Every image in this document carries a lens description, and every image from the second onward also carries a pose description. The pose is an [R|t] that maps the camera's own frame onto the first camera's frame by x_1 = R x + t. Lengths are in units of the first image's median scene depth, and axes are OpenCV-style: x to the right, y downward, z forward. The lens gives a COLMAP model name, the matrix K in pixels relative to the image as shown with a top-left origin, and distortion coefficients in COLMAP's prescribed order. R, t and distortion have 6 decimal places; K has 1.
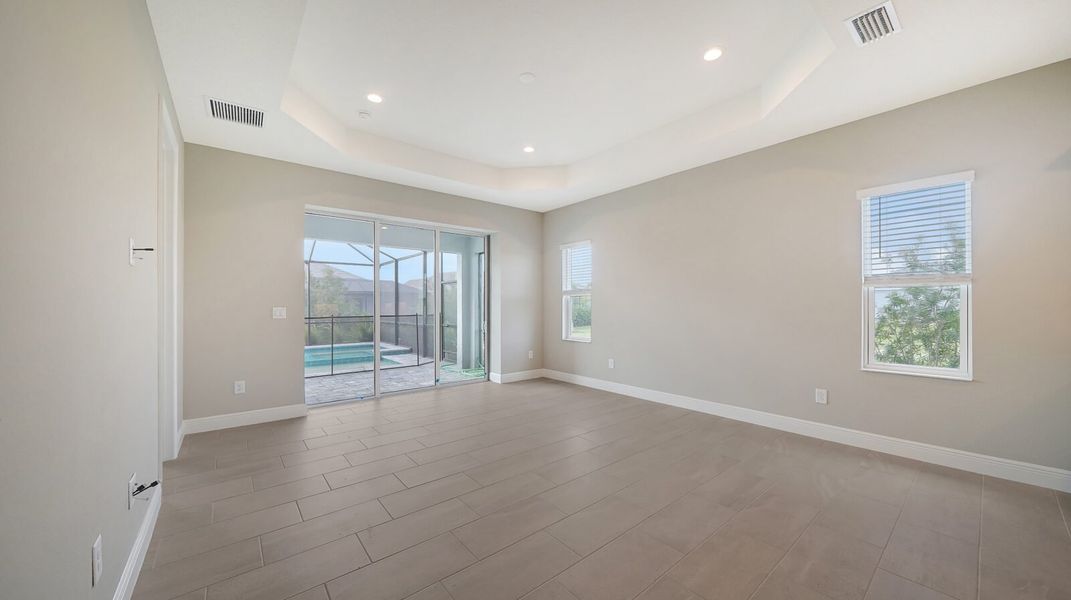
lens RADIAL K [[381.4, 0, 531.8], [0, 381.4, 305.3], [0, 0, 1]] dist [0.000868, 0.000135]
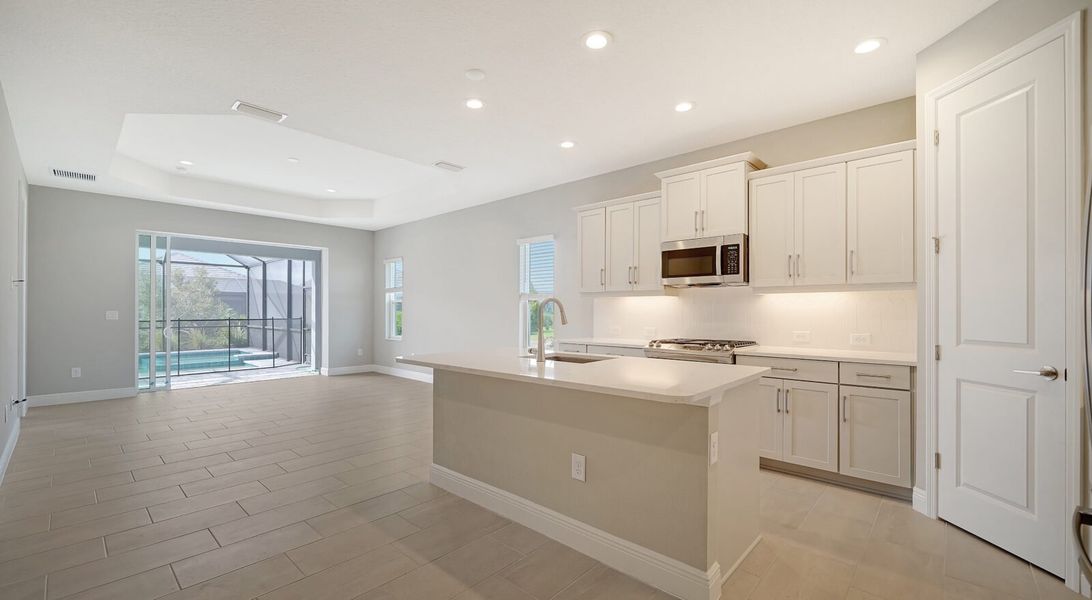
lens RADIAL K [[449.3, 0, 546.7], [0, 449.3, 308.0], [0, 0, 1]] dist [-0.001473, -0.000379]
pose [[0.989293, 0.001979, 0.145927, 0.365217], [-0.001685, 0.999996, -0.002138, -0.004872], [-0.145931, 0.001870, 0.989293, -0.456620]]
